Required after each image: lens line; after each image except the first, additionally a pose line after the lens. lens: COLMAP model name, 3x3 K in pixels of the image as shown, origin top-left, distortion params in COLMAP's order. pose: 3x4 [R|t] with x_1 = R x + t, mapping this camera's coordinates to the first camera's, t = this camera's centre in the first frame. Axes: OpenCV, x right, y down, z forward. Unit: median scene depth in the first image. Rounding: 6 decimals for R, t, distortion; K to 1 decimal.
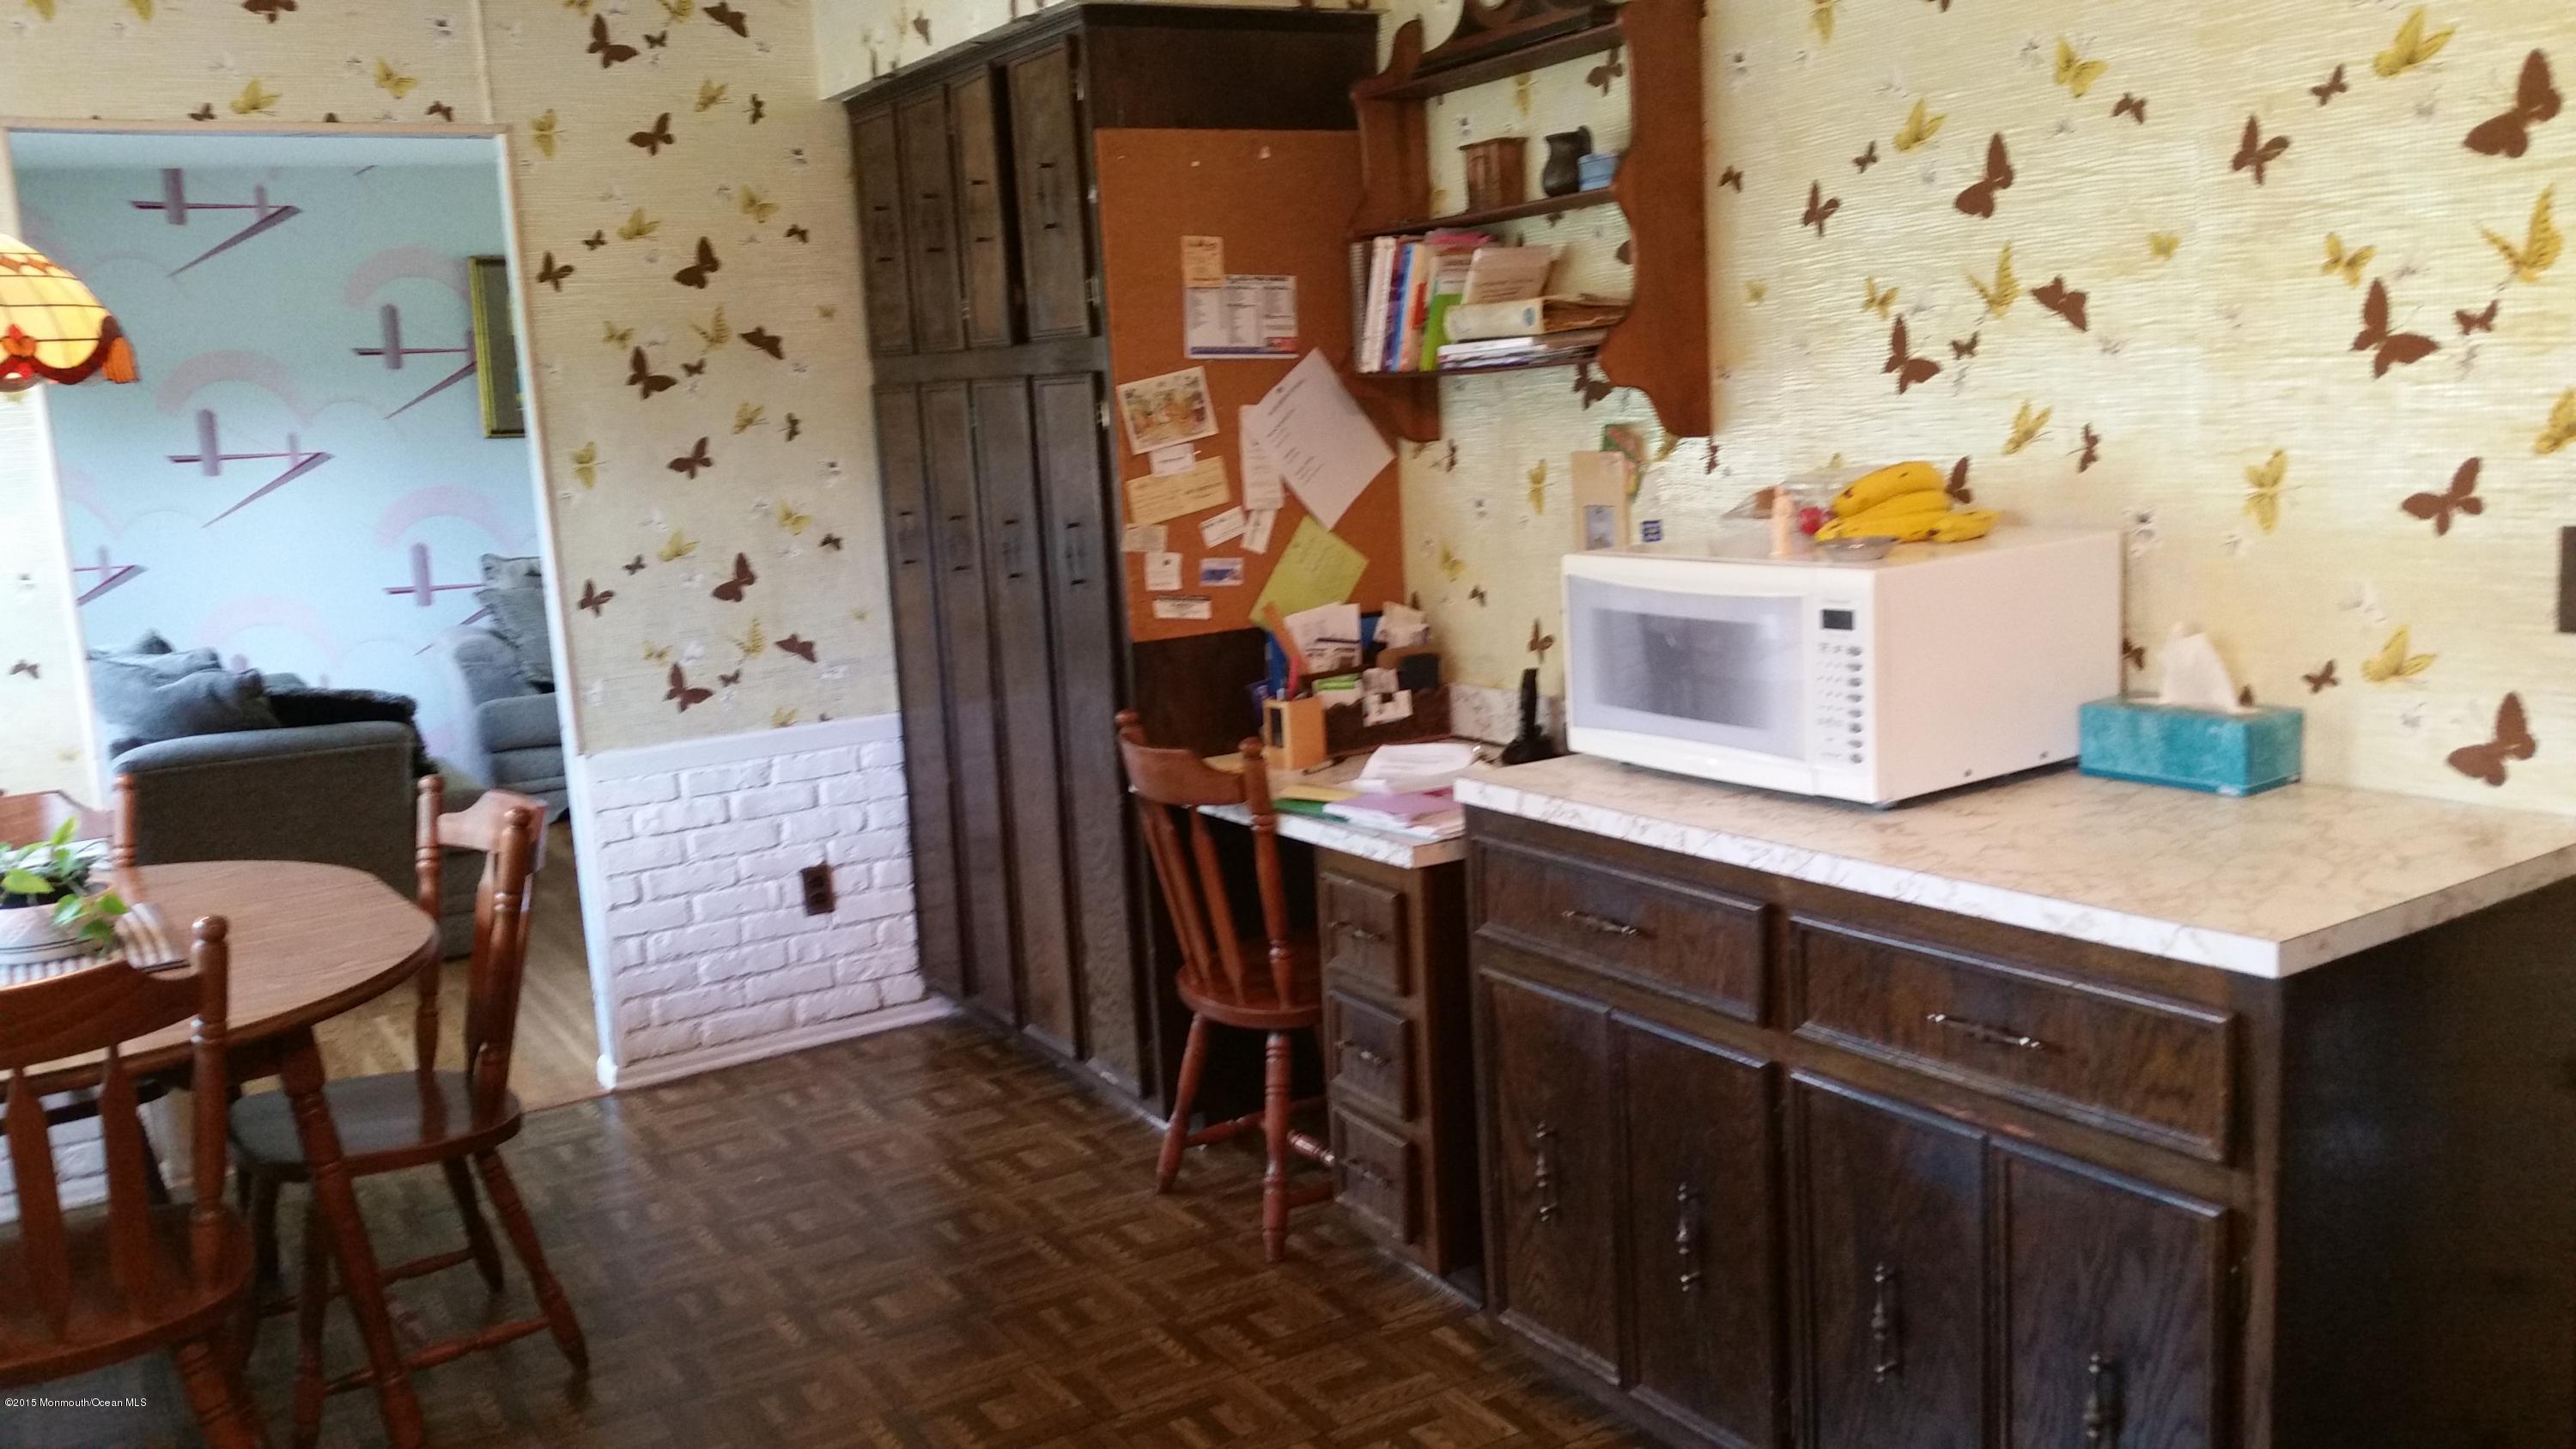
lens RADIAL K [[2076.1, 0, 1288.0], [0, 2076.1, 724.5], [0, 0, 1]] dist [0.077092, -0.141171]
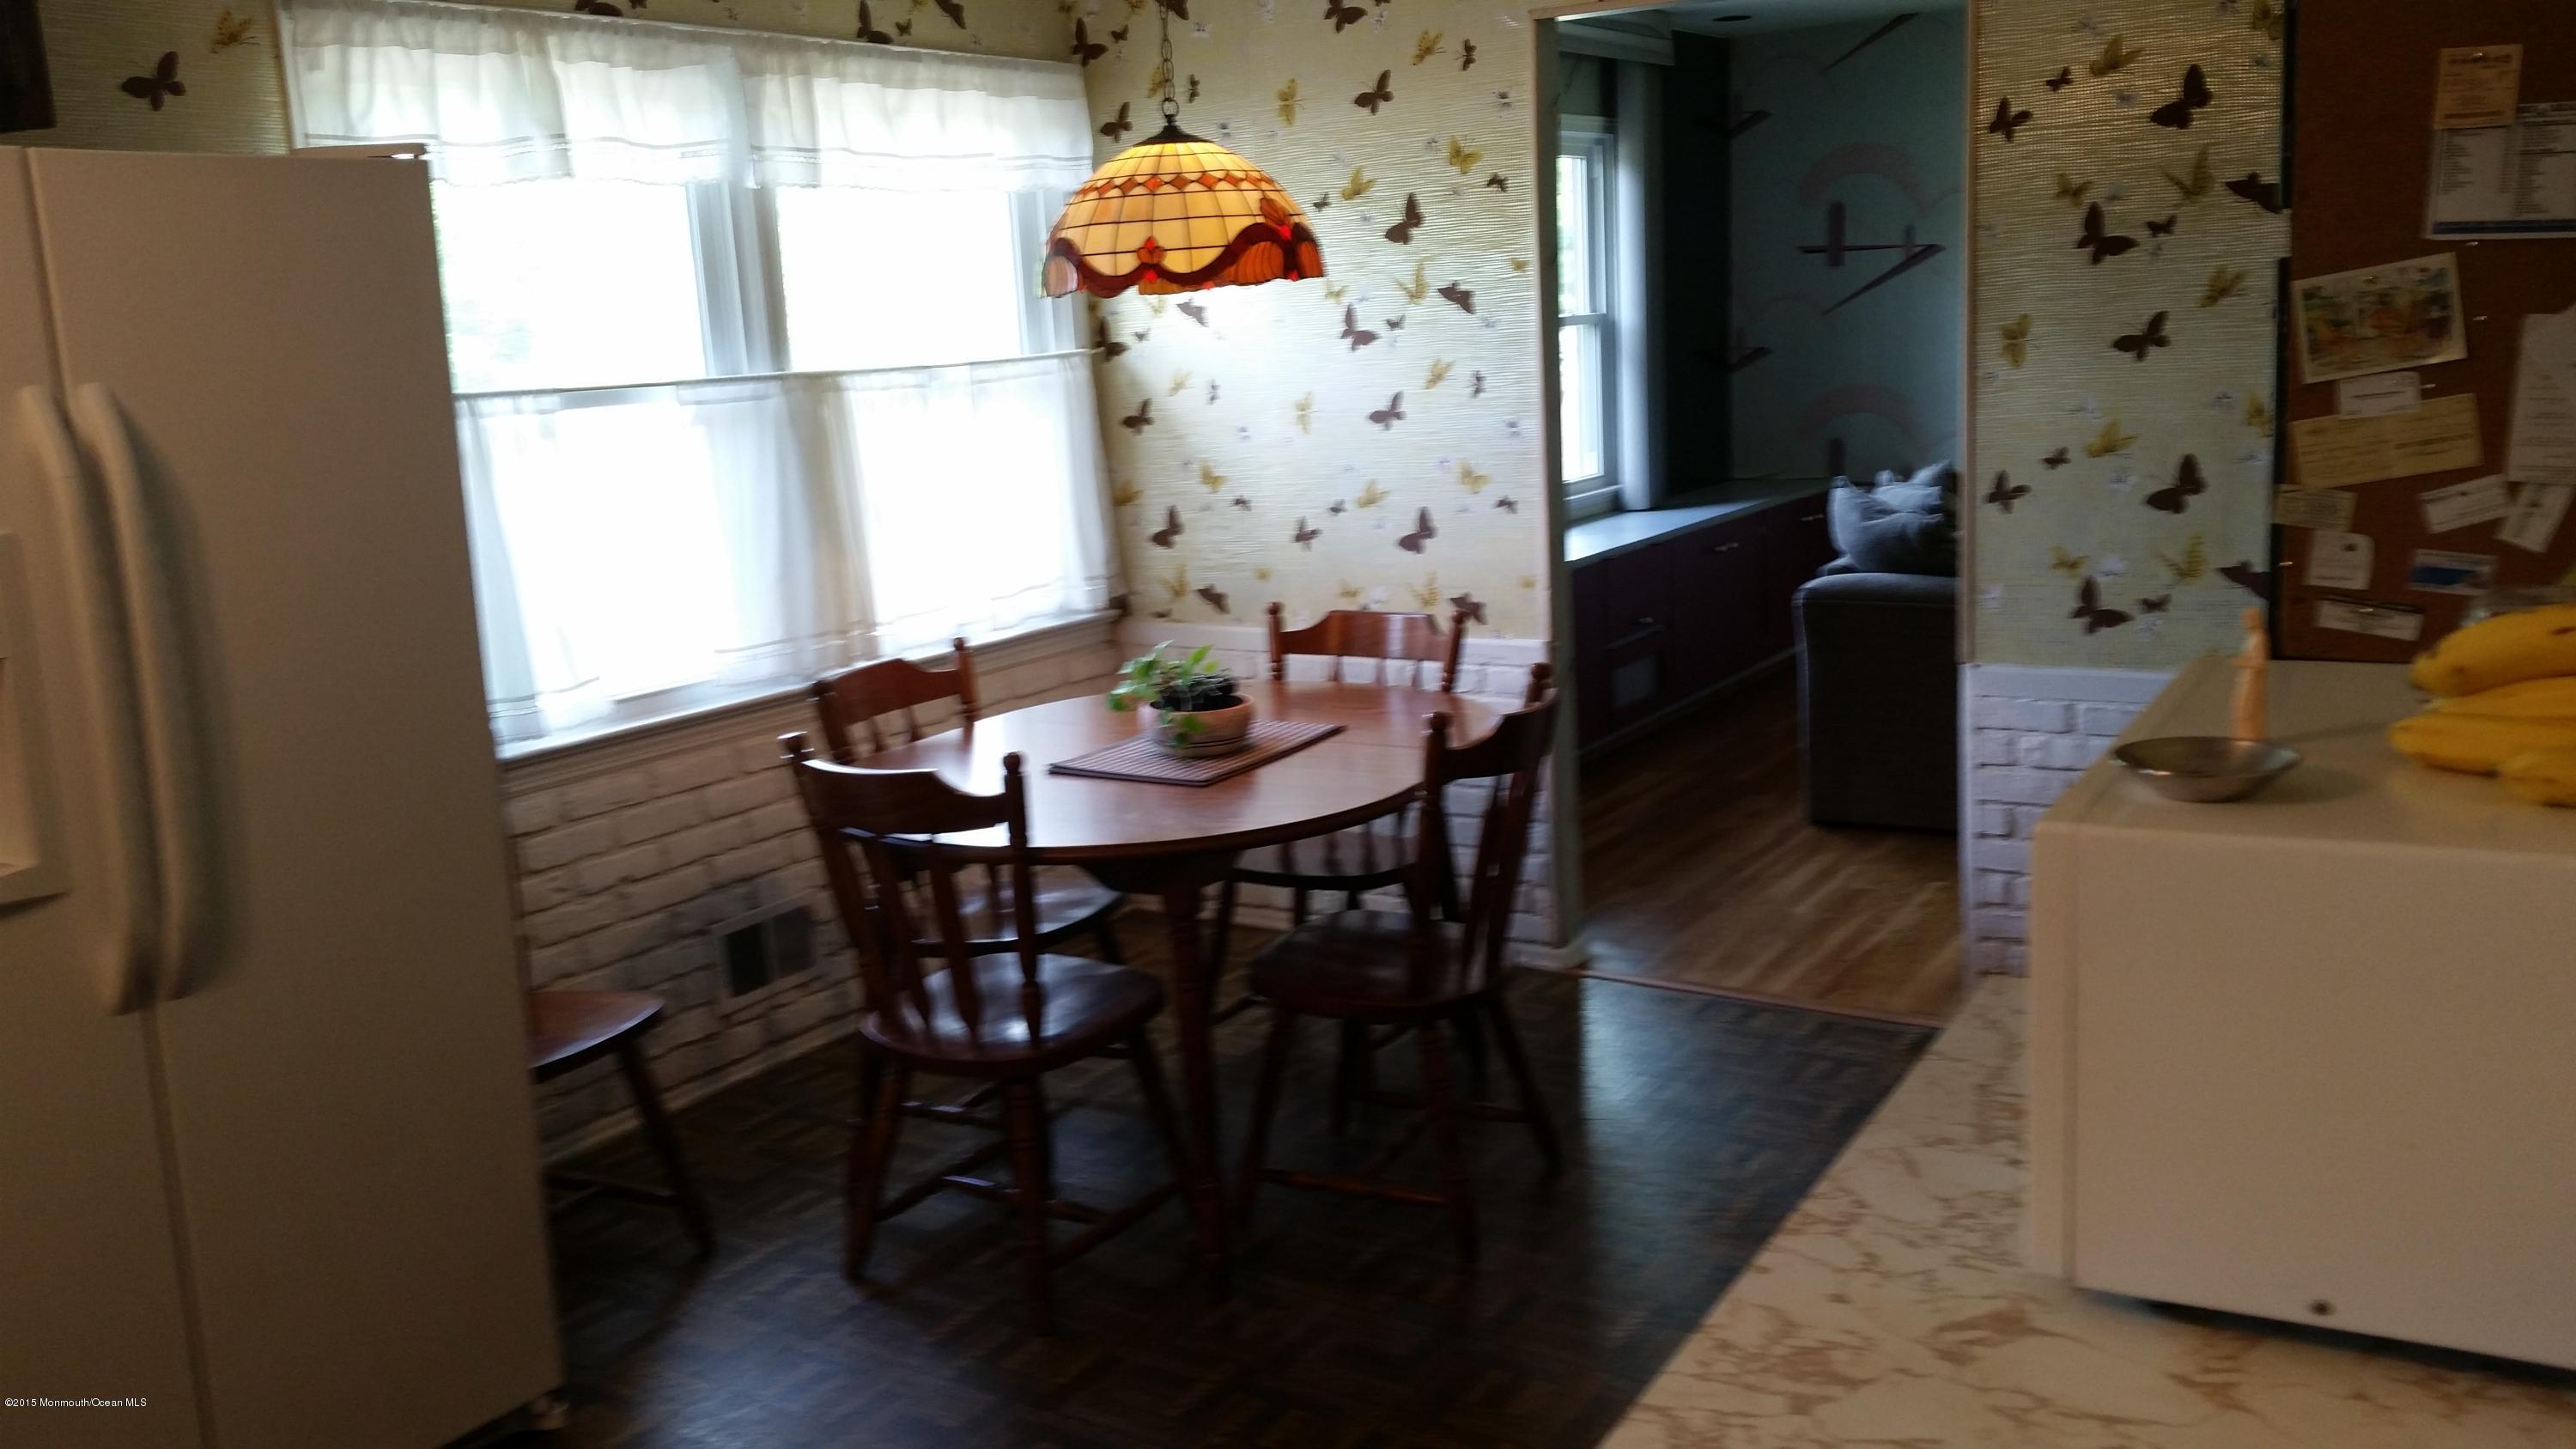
lens RADIAL K [[2076.1, 0, 1288.0], [0, 2076.1, 724.5], [0, 0, 1]] dist [0.077092, -0.141171]
pose [[0.427885, 0.212280, -0.878551, 0.398593], [-0.116838, 0.976863, 0.179131, -0.102739], [0.896250, 0.026000, 0.442787, 0.393445]]
